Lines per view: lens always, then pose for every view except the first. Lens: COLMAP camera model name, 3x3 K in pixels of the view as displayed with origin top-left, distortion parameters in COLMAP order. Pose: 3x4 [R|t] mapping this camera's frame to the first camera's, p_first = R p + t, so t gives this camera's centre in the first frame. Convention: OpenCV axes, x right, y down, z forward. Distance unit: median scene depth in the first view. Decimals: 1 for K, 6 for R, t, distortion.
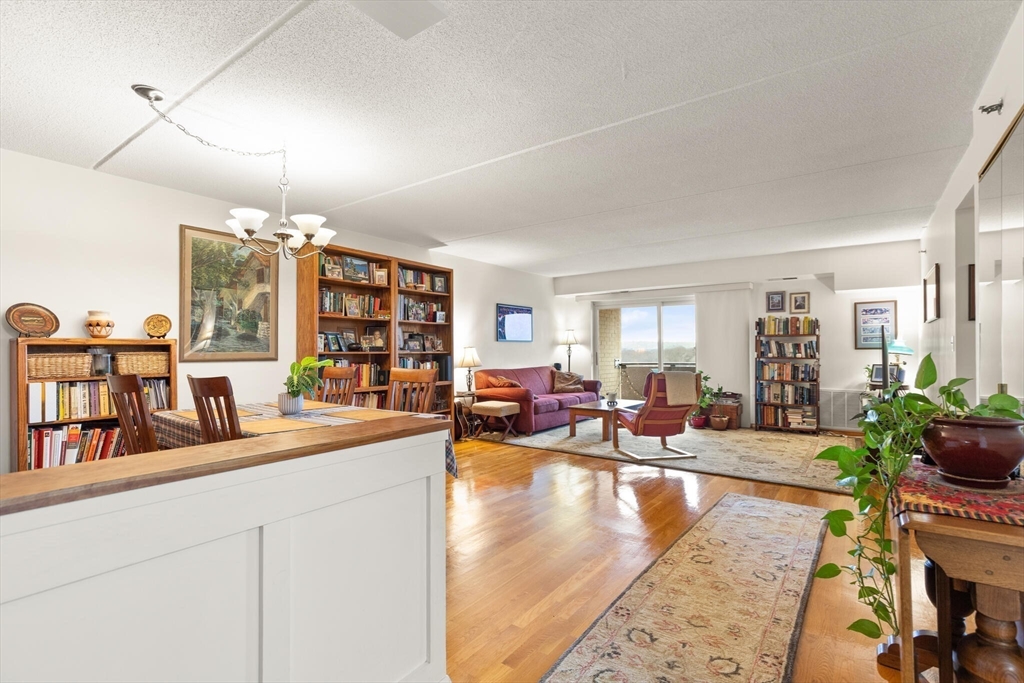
lens RADIAL K [[476.4, 0, 513.1], [0, 476.4, 344.0], [0, 0, 1]] dist [0.000872, 0.000286]
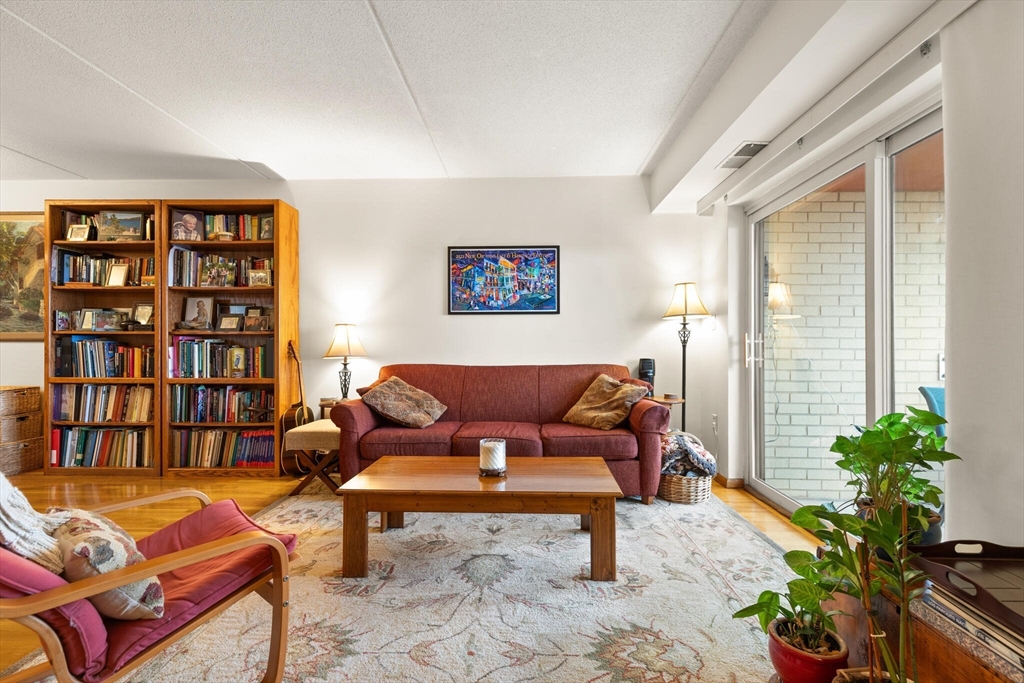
lens RADIAL K [[463.2, 0, 515.8], [0, 463.2, 345.9], [0, 0, 1]] dist [0.003820, -0.000308]
pose [[0.568928, 0.002240, -0.822384, 0.632603], [0.008275, 0.999930, 0.008448, 0.036998], [0.822346, -0.011611, 0.568870, 1.045633]]
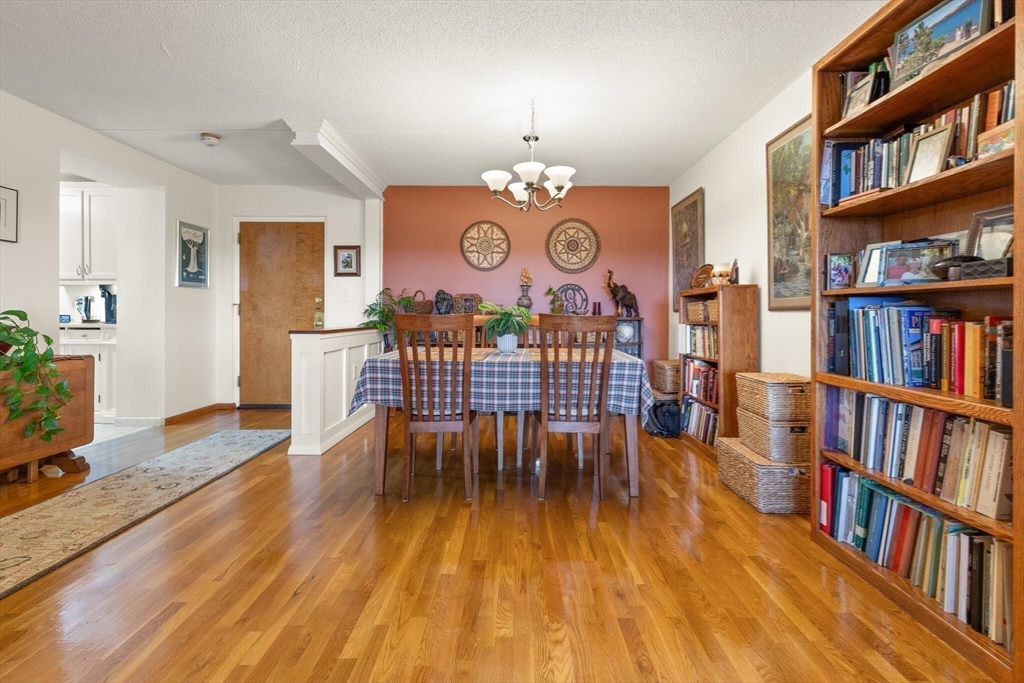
lens RADIAL K [[473.6, 0, 514.4], [0, 473.6, 315.1], [0, 0, 1]] dist [0.001412, 0.000052]
pose [[-0.806604, -0.000973, -0.591091, 0.102841], [0.005819, 0.999937, -0.009586, 0.037816], [0.591063, -0.011172, -0.806548, 1.041561]]
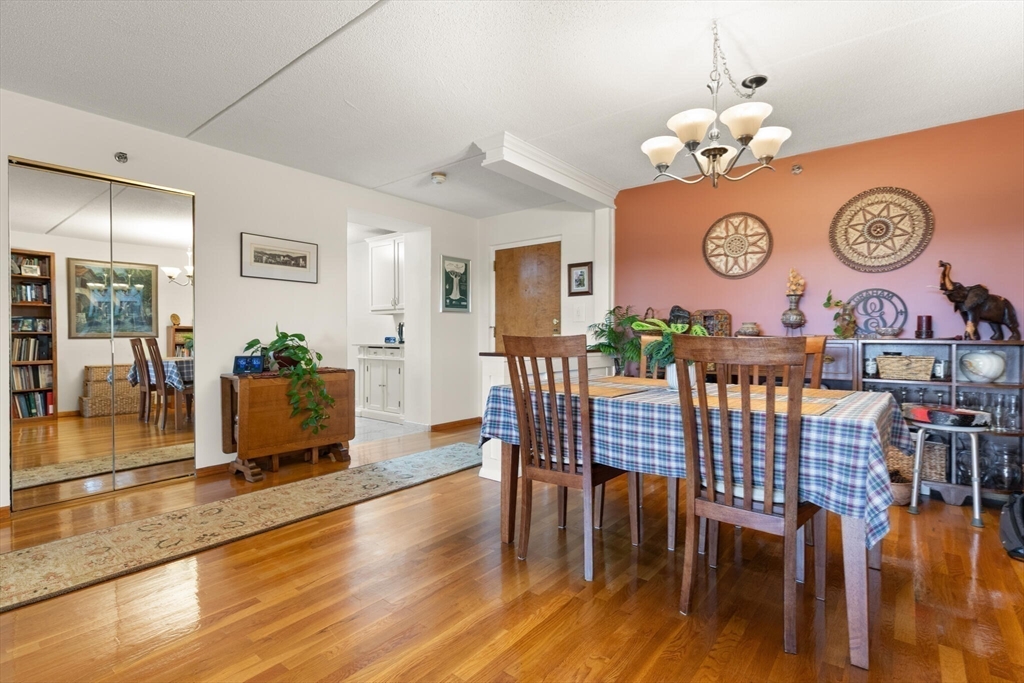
lens RADIAL K [[489.0, 0, 514.4], [0, 489.0, 339.2], [0, 0, 1]] dist [-0.004030, -0.000469]
pose [[-0.999162, 0.000616, 0.040916, -0.115070], [0.000332, 0.999976, -0.006942, 0.037354], [-0.040919, -0.006923, -0.999138, 1.000489]]
